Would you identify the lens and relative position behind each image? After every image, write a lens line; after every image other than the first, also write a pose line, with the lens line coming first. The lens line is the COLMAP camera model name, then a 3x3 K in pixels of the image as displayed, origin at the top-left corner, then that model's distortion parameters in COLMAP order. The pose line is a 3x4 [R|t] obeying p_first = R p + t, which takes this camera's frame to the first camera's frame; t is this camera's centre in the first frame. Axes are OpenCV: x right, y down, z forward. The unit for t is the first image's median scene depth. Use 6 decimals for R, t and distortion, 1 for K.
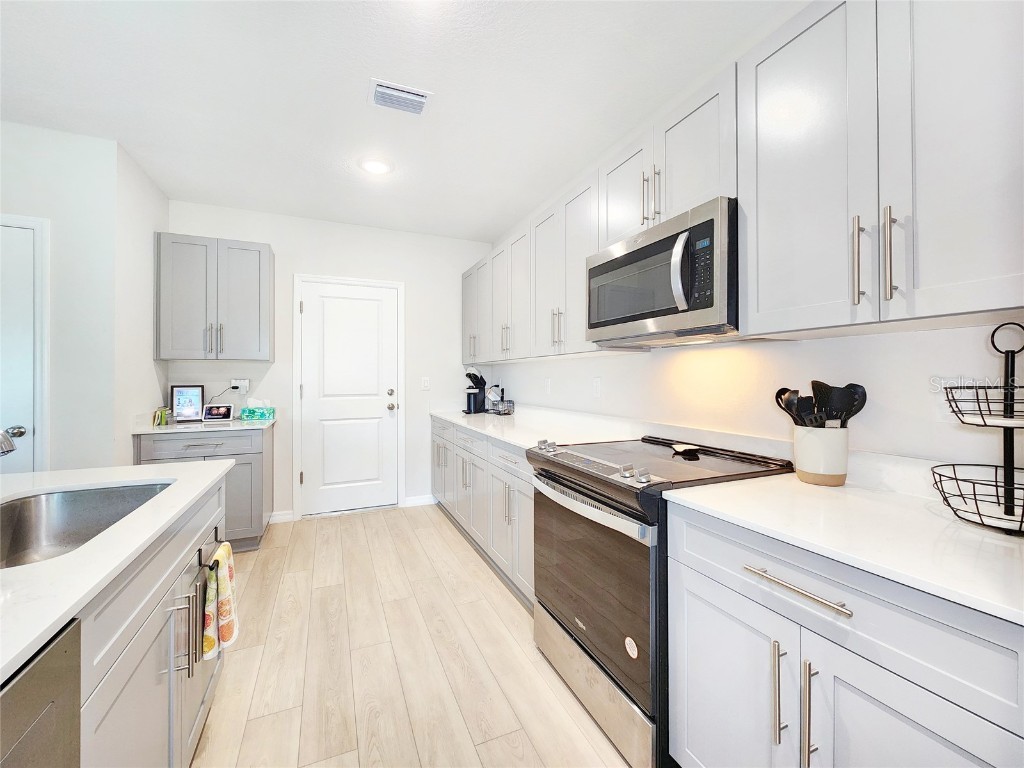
lens RADIAL K [[427.3, 0, 504.3], [0, 427.3, 372.9], [0, 0, 1]] dist [0.001595, -0.000084]
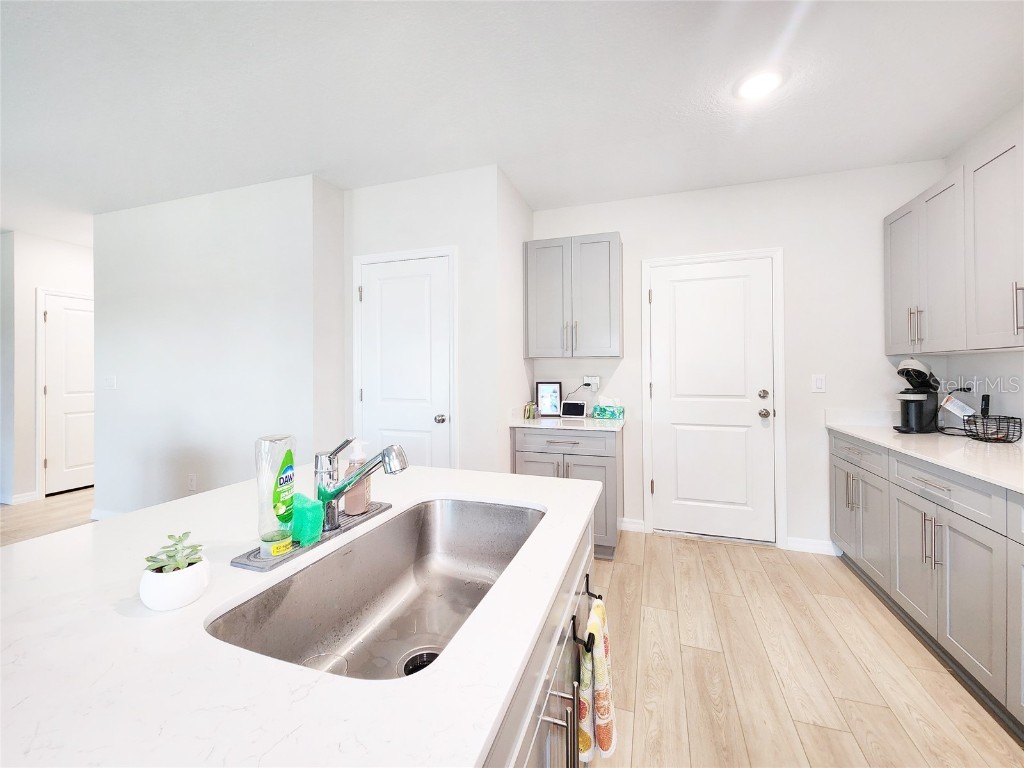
lens RADIAL K [[427.3, 0, 504.3], [0, 427.3, 372.9], [0, 0, 1]] dist [0.001595, -0.000084]
pose [[0.743314, 0.002313, -0.668939, -0.116979], [0.010352, 0.999835, 0.014959, -0.010753], [0.668863, -0.018044, 0.743167, 0.143156]]
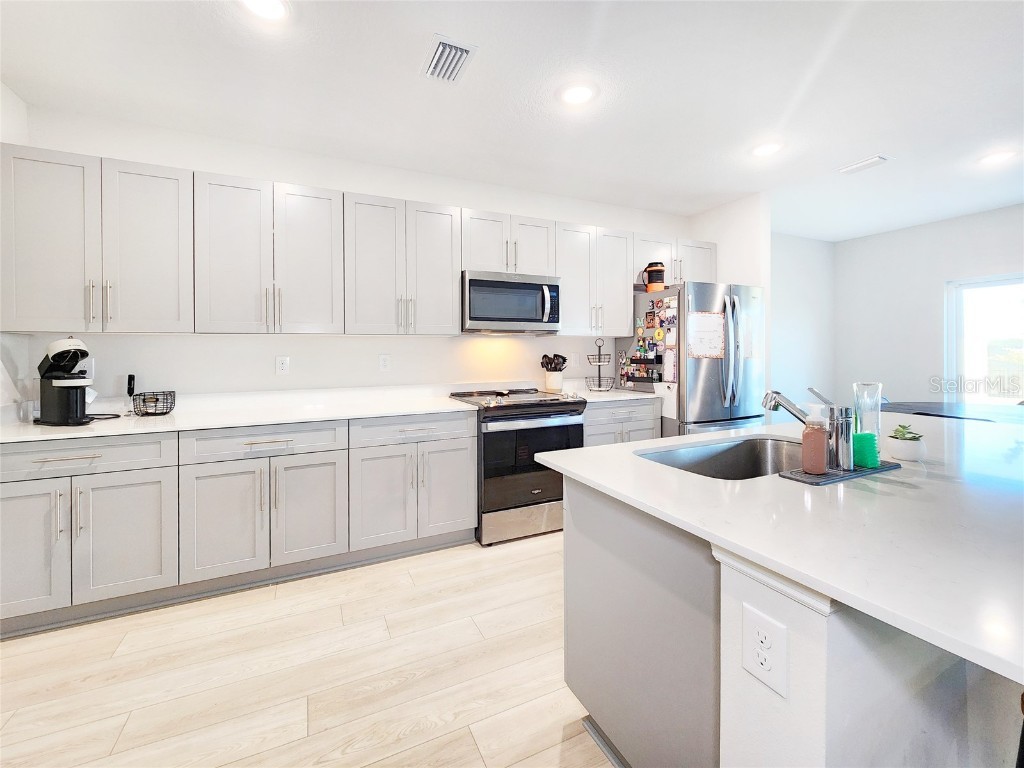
lens RADIAL K [[411.2, 0, 507.4], [0, 411.2, 351.9], [0, 0, 1]] dist [-0.000243, -0.000167]
pose [[-0.030063, 0.004143, 0.999539, -0.707092], [-0.000623, 0.999991, -0.004164, 0.006009], [-0.999548, -0.000748, -0.030060, 0.539366]]
